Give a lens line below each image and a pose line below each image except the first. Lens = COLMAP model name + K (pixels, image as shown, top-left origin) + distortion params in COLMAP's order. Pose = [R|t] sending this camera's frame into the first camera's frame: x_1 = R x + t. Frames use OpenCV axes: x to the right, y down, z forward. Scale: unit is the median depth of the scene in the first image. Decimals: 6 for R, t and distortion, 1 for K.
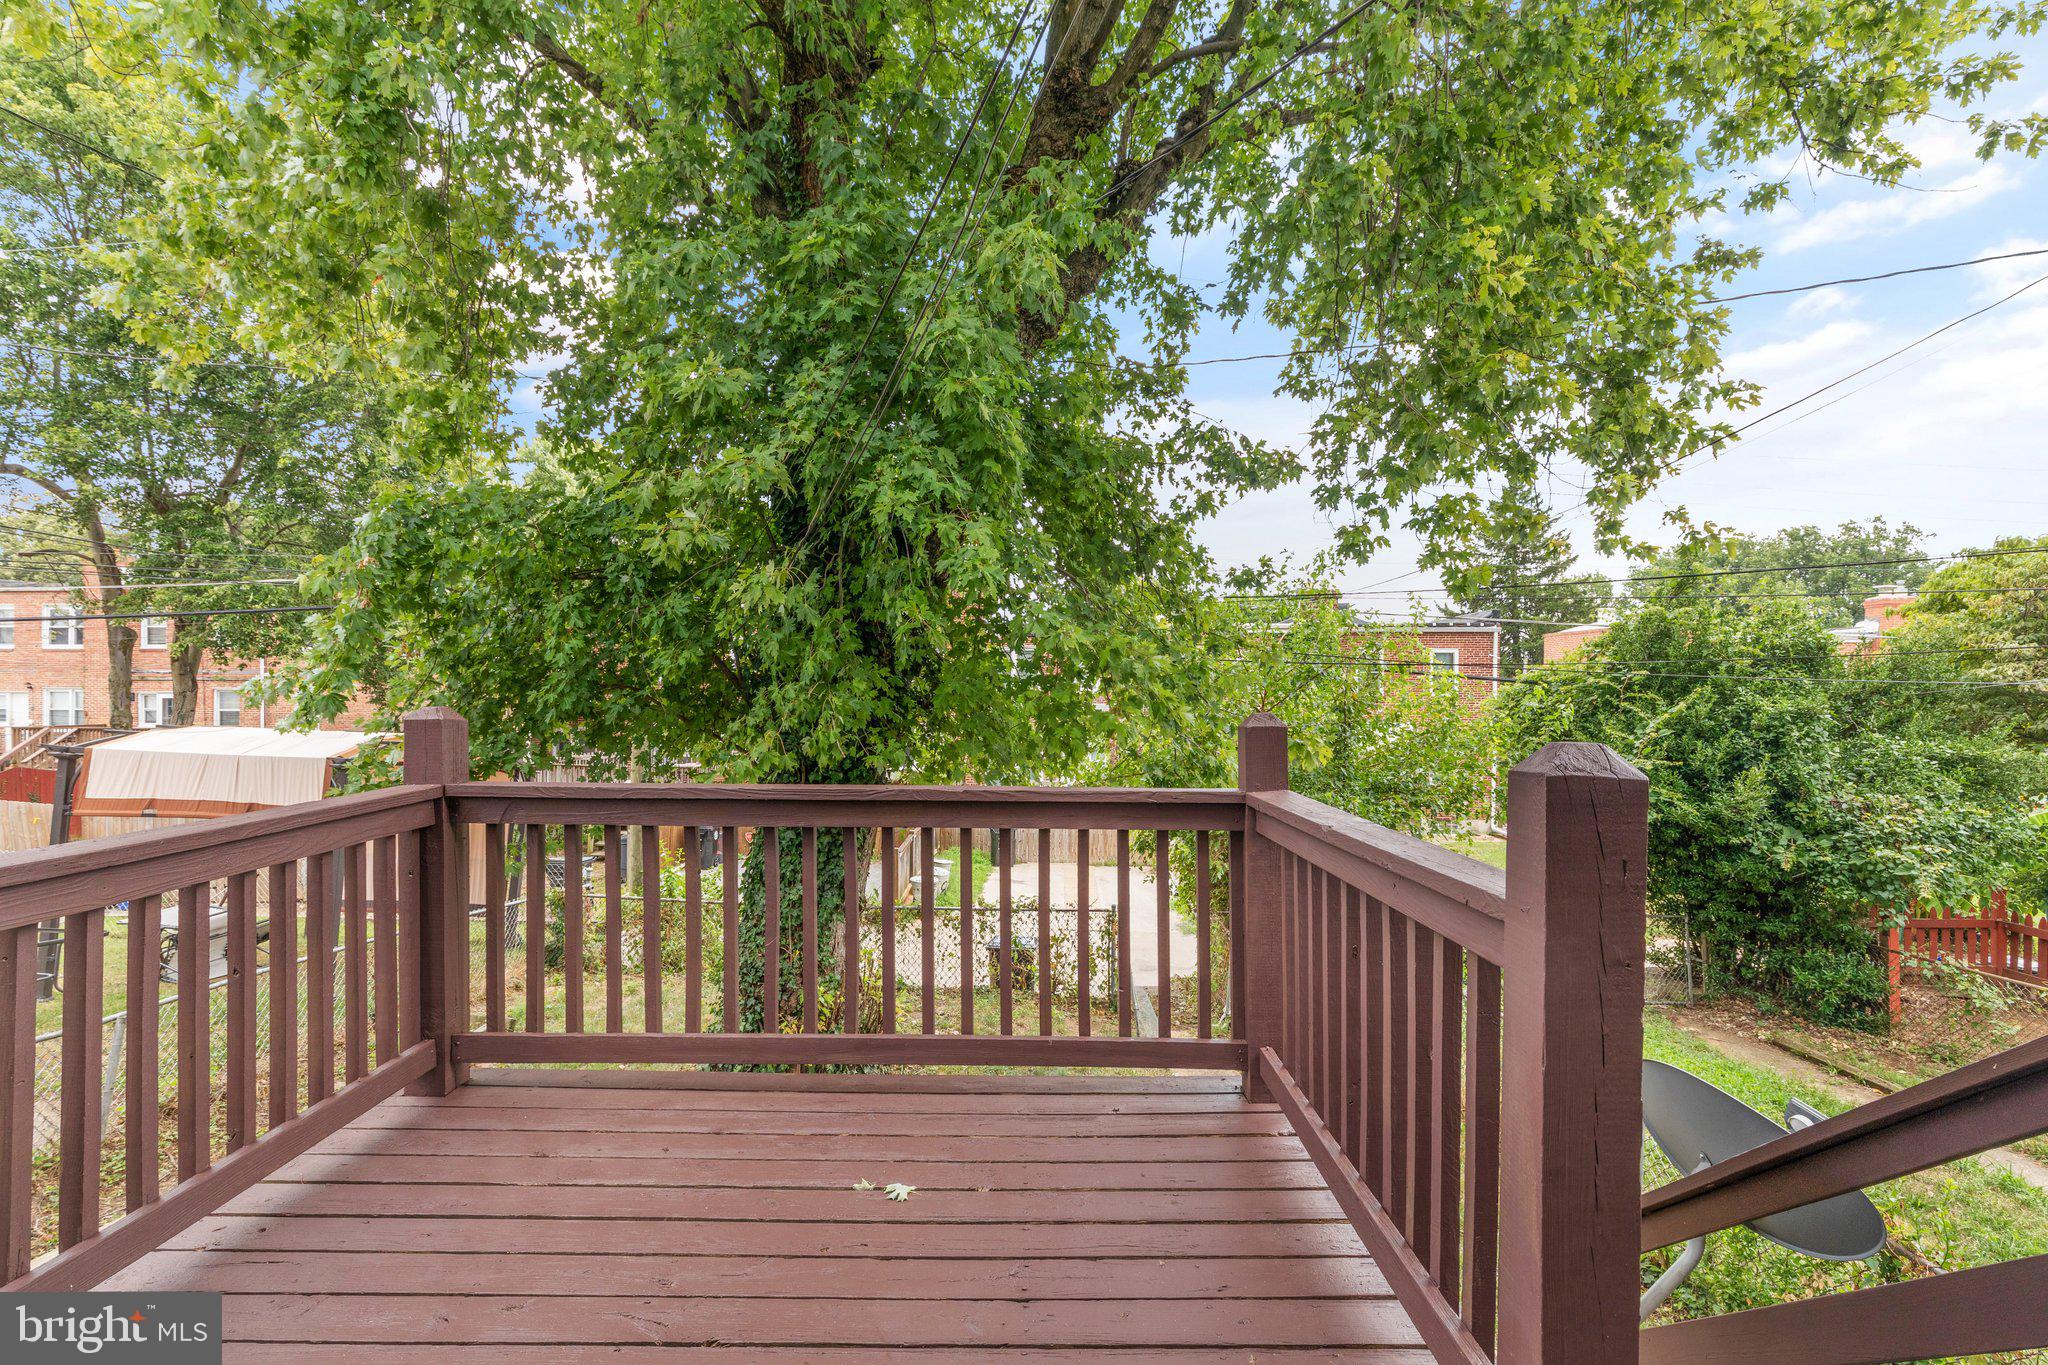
lens RADIAL K [[953.0, 0, 1027.9], [0, 953.0, 696.4], [0, 0, 1]] dist [0.002136, 0.000335]
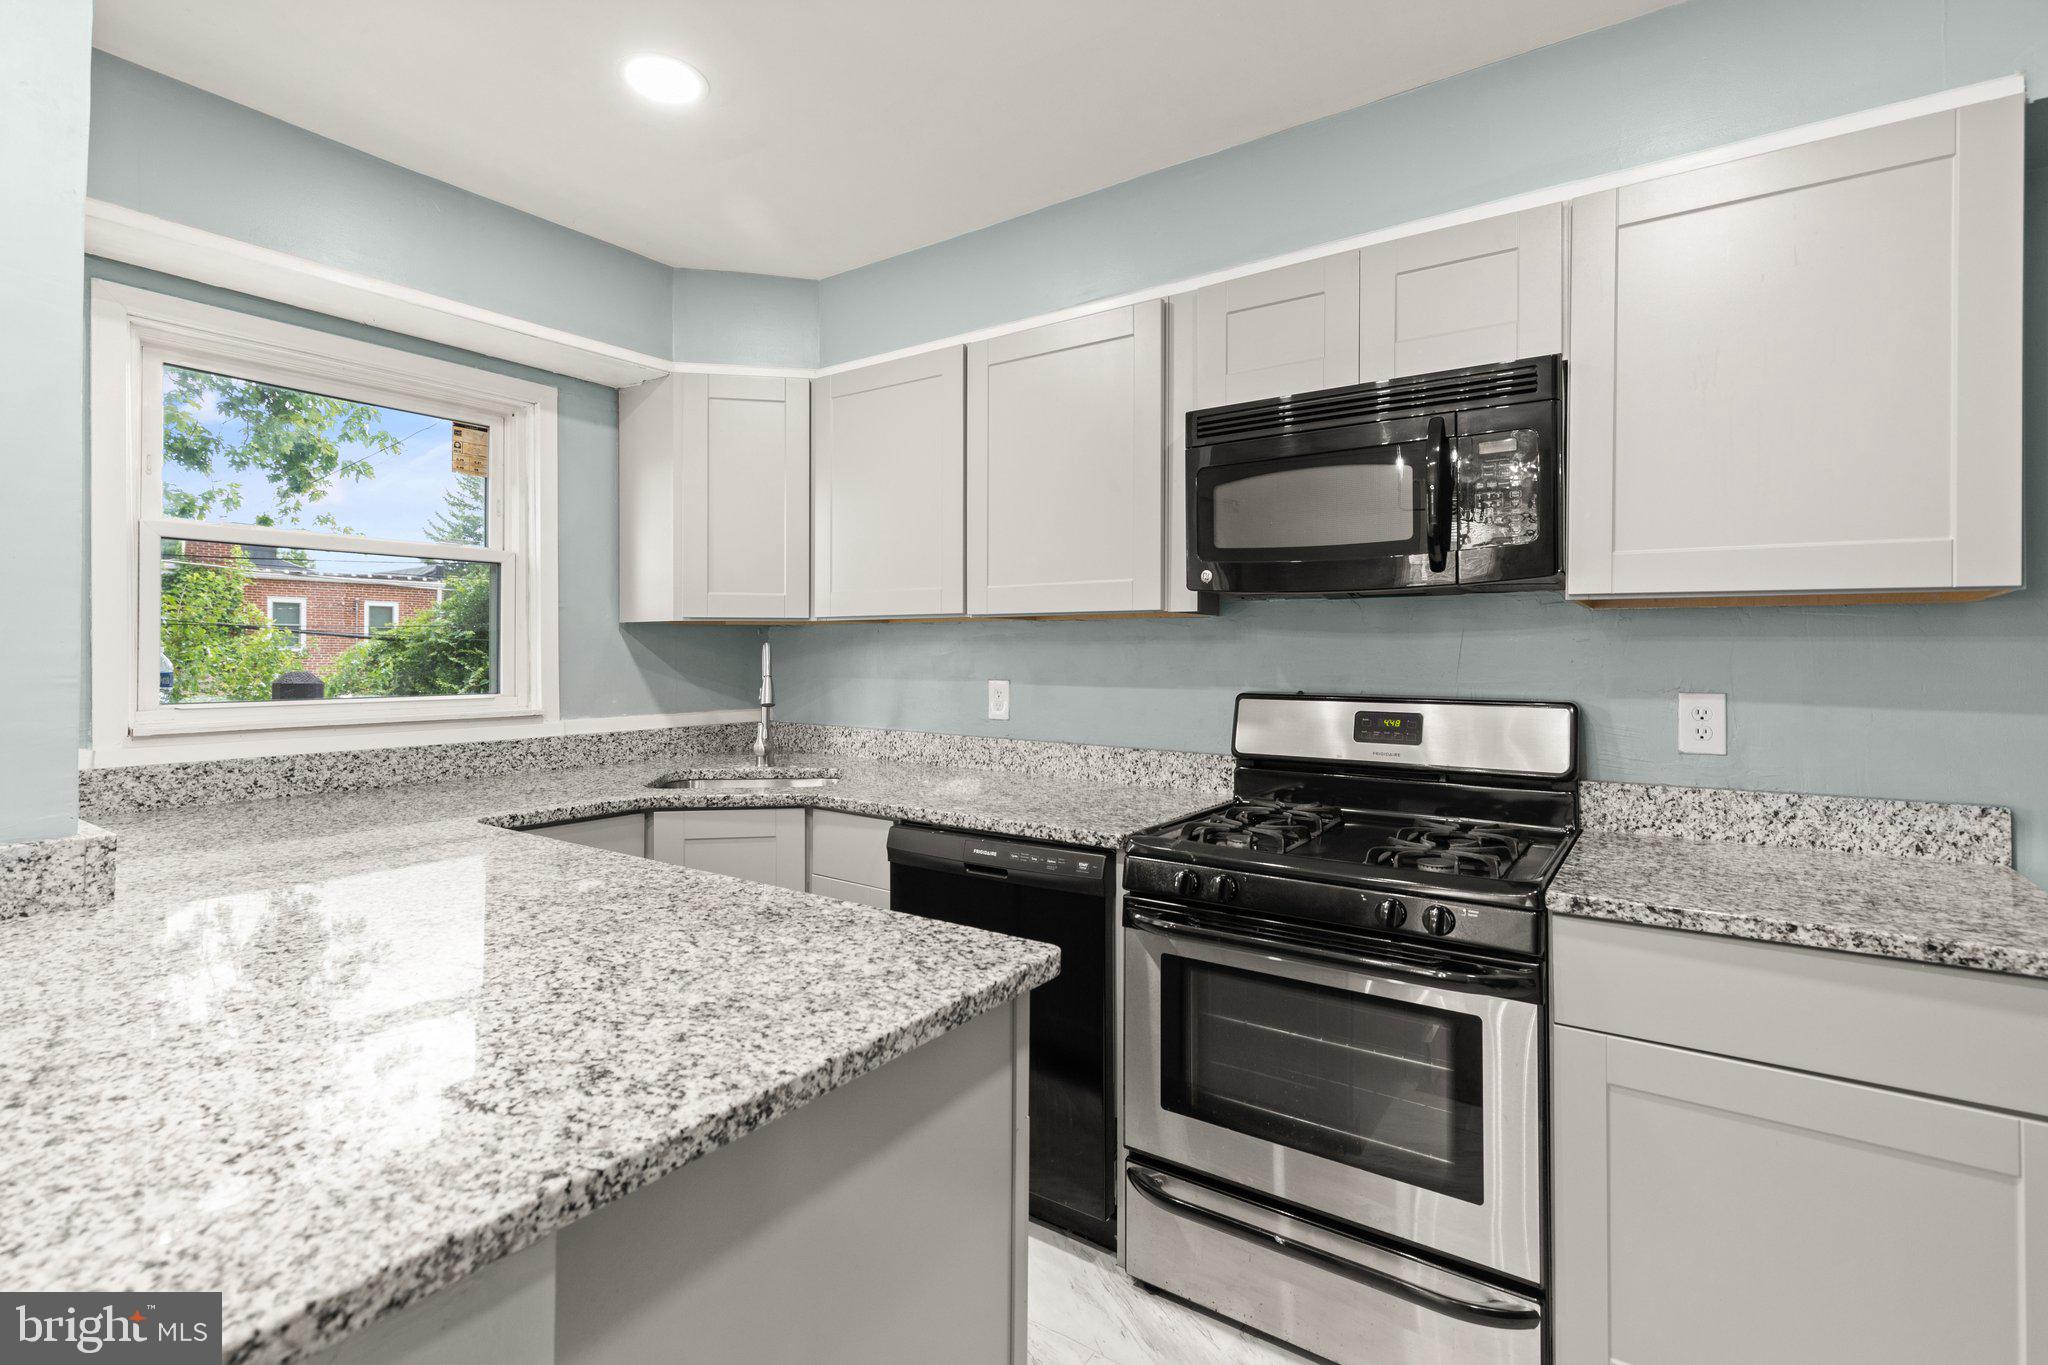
lens RADIAL K [[938.9, 0, 1027.9], [0, 938.9, 647.1], [0, 0, 1]] dist [0.004718, 0.000225]
pose [[0.560319, 0.004208, 0.828266, 0.101593], [0.000568, 0.999985, -0.005465, -0.000508], [-0.828277, 0.003532, 0.560308, -0.414583]]
